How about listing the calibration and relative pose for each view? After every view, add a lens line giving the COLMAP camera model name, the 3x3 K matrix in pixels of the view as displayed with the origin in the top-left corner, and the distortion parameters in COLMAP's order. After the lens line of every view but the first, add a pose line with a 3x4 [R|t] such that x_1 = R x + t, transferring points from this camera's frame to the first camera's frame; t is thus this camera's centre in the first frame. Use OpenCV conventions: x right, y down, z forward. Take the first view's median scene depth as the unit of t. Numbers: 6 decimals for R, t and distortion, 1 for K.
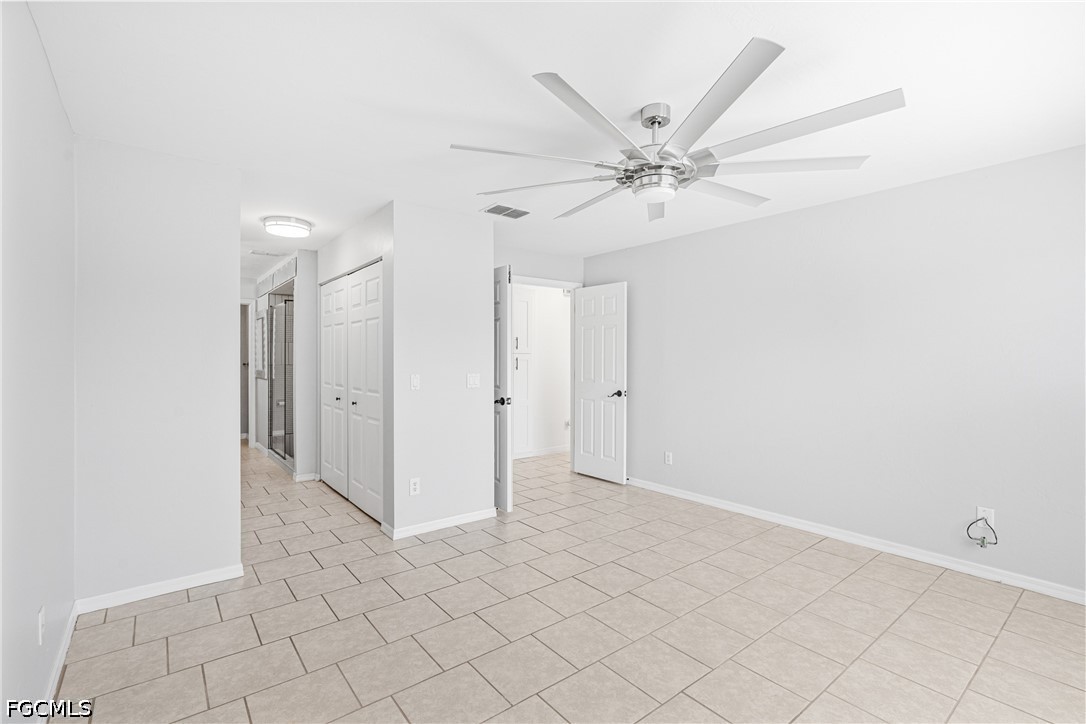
lens RADIAL K [[488.7, 0, 535.5], [0, 488.7, 360.2], [0, 0, 1]] dist [-0.004057, 0.000113]
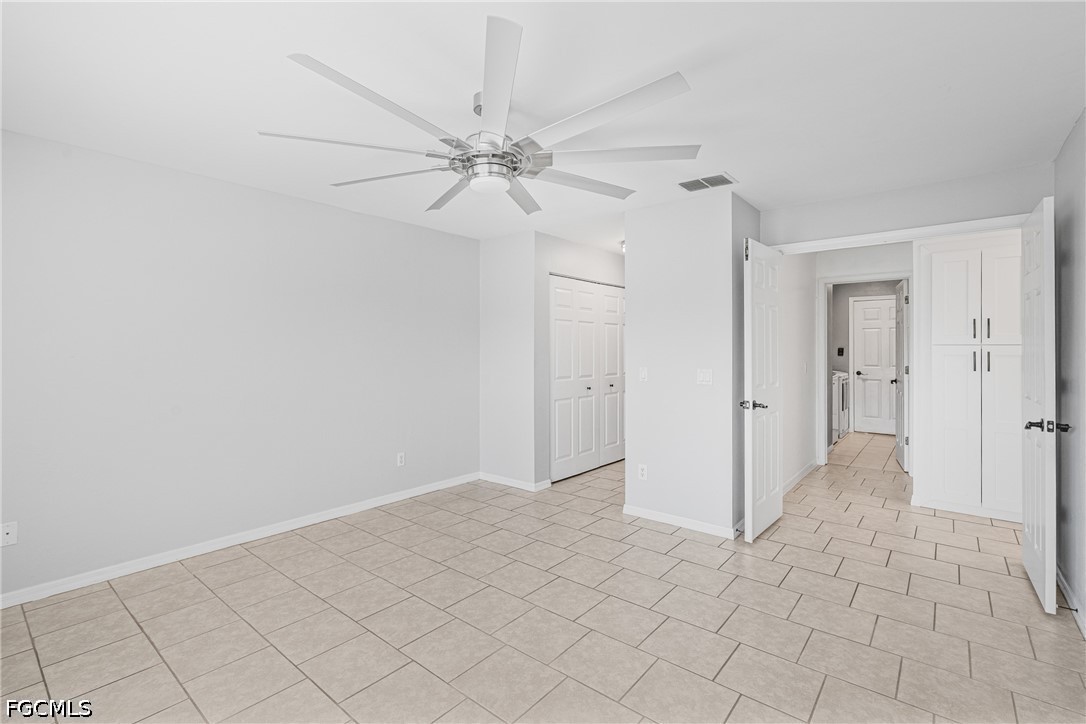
lens RADIAL K [[493.0, 0, 542.1], [0, 493.0, 347.3], [0, 0, 1]] dist [-0.001748, -0.000009]
pose [[0.216639, -0.006236, -0.976232, 0.870904], [-0.005226, 0.999958, -0.007547, -0.006005], [0.976238, 0.006737, 0.216597, 0.629653]]
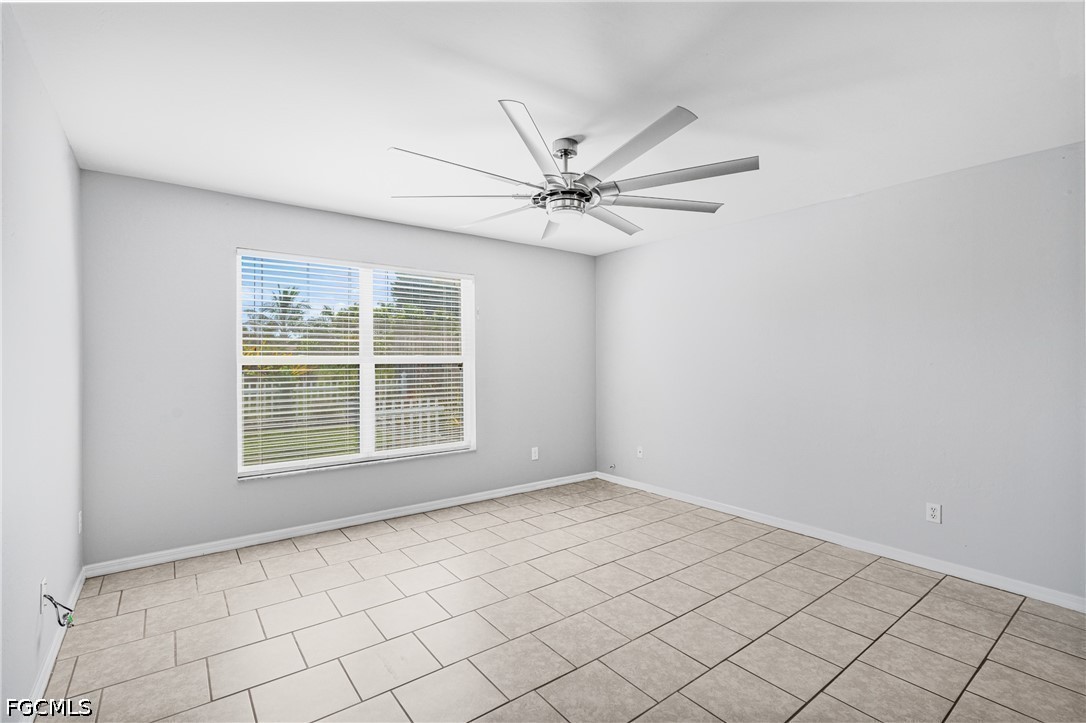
lens RADIAL K [[496.1, 0, 536.7], [0, 496.1, 363.4], [0, 0, 1]] dist [-0.001872, 0.000773]
pose [[-0.999818, -0.003033, 0.018851, 0.205470], [-0.002775, 0.999903, 0.013682, -0.006695], [-0.018890, 0.013628, -0.999729, 1.527732]]
